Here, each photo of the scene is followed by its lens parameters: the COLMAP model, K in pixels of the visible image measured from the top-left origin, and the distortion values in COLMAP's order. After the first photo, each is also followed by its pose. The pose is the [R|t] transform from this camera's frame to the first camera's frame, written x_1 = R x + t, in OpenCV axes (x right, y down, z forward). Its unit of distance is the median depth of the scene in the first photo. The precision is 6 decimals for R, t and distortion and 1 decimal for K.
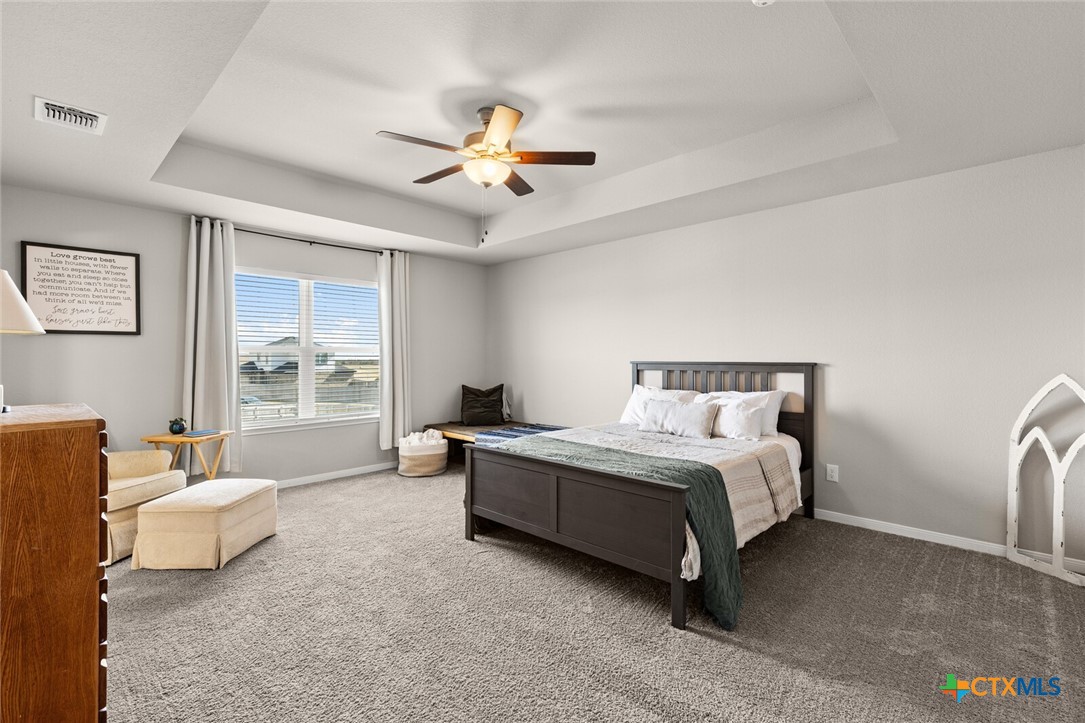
lens RADIAL K [[498.8, 0, 543.5], [0, 498.8, 356.8], [0, 0, 1]] dist [0.004092, 0.000766]
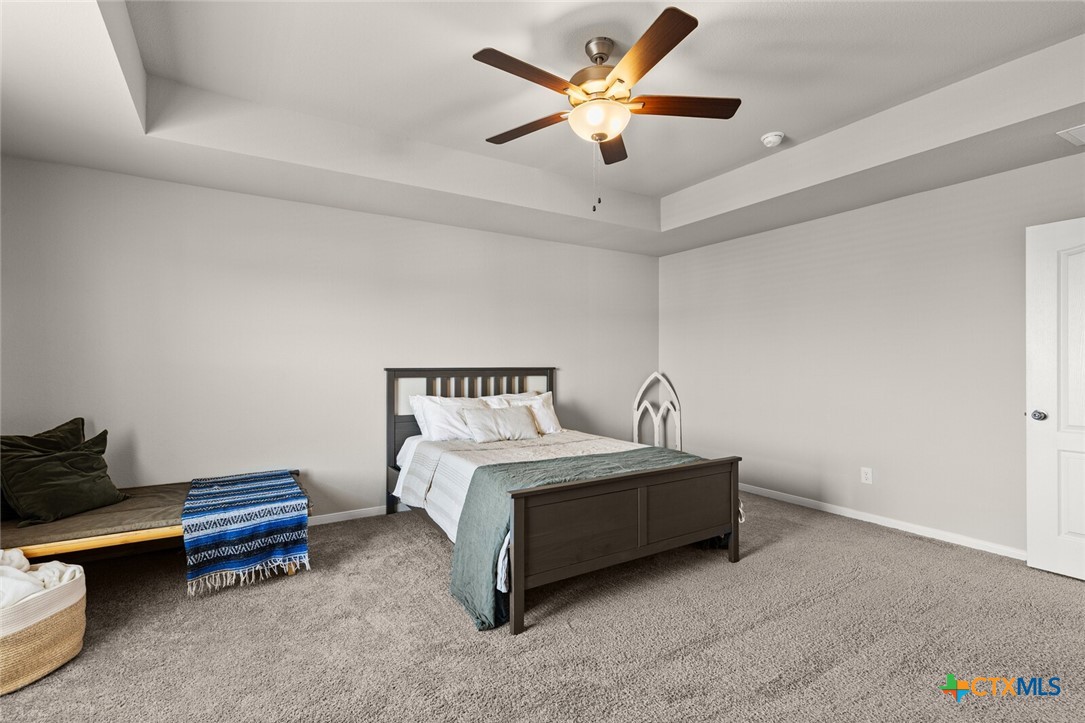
lens RADIAL K [[503.9, 0, 529.2], [0, 503.9, 364.2], [0, 0, 1]] dist [-0.001231, -0.001863]
pose [[0.235167, -0.000288, 0.971955, -0.706361], [0.000779, 1.000000, 0.000108, 0.003771], [-0.971955, 0.000732, 0.235168, 0.724608]]
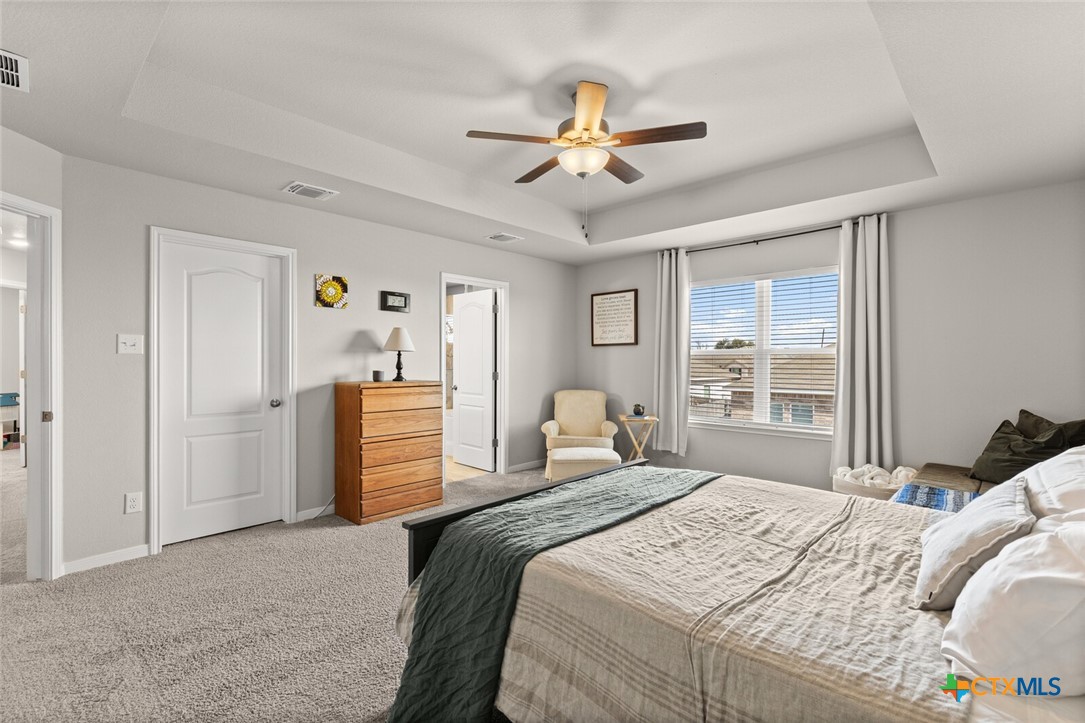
lens RADIAL K [[503.9, 0, 529.2], [0, 503.9, 364.2], [0, 0, 1]] dist [-0.001231, -0.001863]
pose [[-0.014750, 0.005447, -0.999876, 0.652911], [0.001075, 0.999985, 0.005432, 0.003671], [0.999891, -0.000994, -0.014756, 0.719664]]
